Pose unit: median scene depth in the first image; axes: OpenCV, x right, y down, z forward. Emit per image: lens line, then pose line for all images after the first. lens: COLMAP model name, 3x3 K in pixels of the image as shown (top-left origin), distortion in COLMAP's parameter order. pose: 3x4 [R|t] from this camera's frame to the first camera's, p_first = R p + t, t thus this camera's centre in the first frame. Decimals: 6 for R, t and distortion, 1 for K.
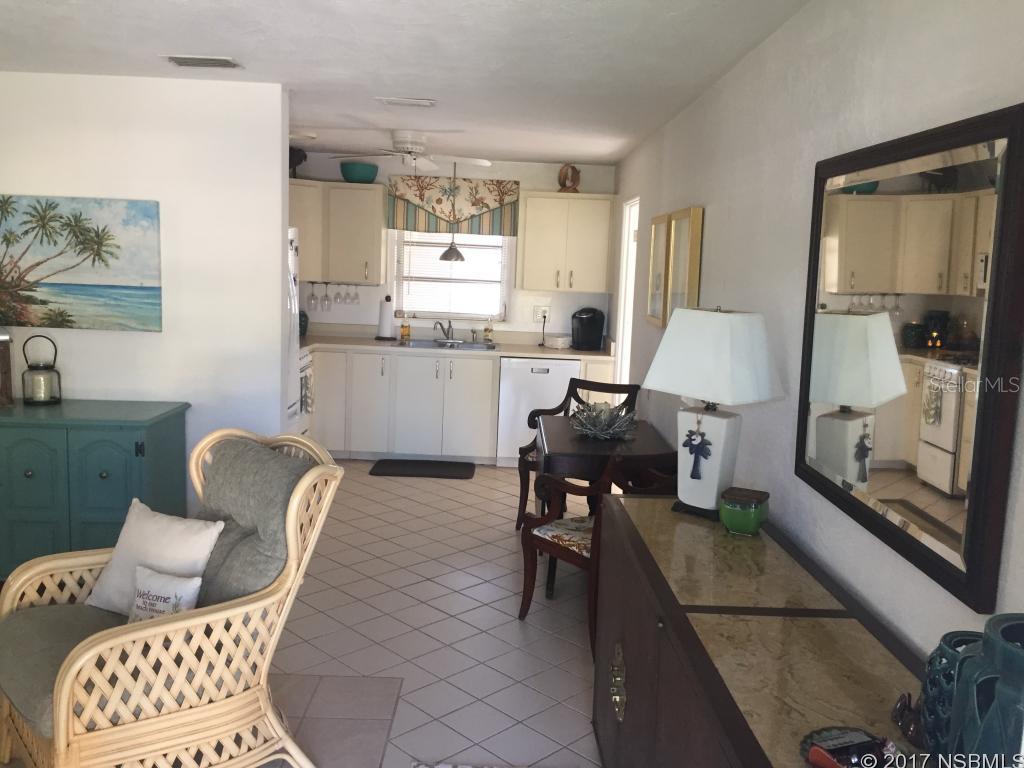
lens RADIAL K [[882.6, 0, 518.4], [0, 882.6, 371.6], [0, 0, 1]] dist [0.078633, -0.115790]
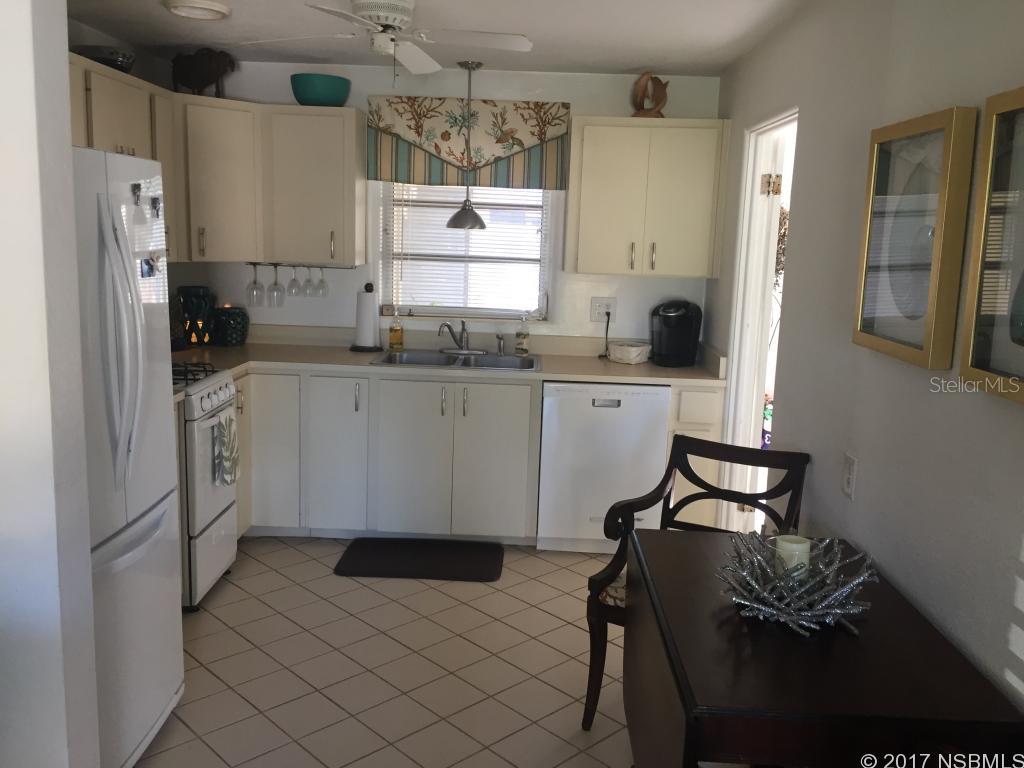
lens RADIAL K [[882.6, 0, 516.2], [0, 882.6, 379.9], [0, 0, 1]] dist [0.078633, -0.115790]
pose [[0.999558, -0.003044, -0.029574, -0.024925], [0.004181, 0.999250, 0.038488, -0.050077], [0.029435, -0.038595, 0.998821, 0.445051]]
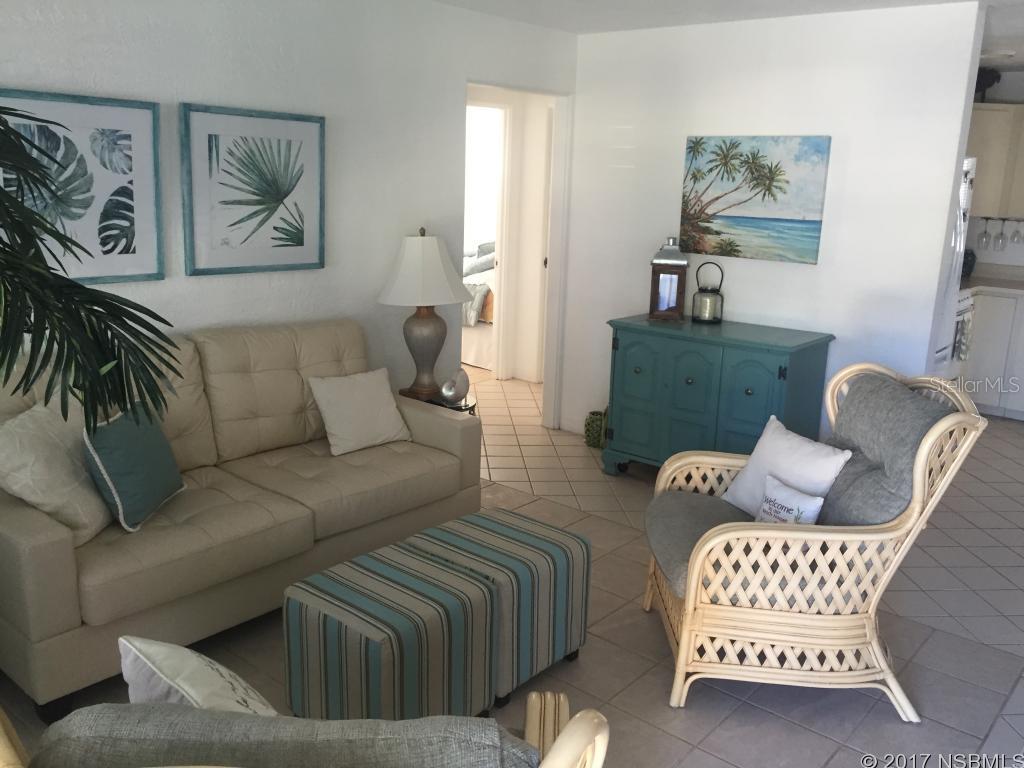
lens RADIAL K [[882.6, 0, 504.6], [0, 882.6, 377.0], [0, 0, 1]] dist [0.078633, -0.115790]
pose [[0.751440, 0.134879, -0.645869, 0.012054], [-0.084517, 0.990495, 0.108517, 0.003093], [0.654366, -0.026957, 0.755697, -0.021952]]
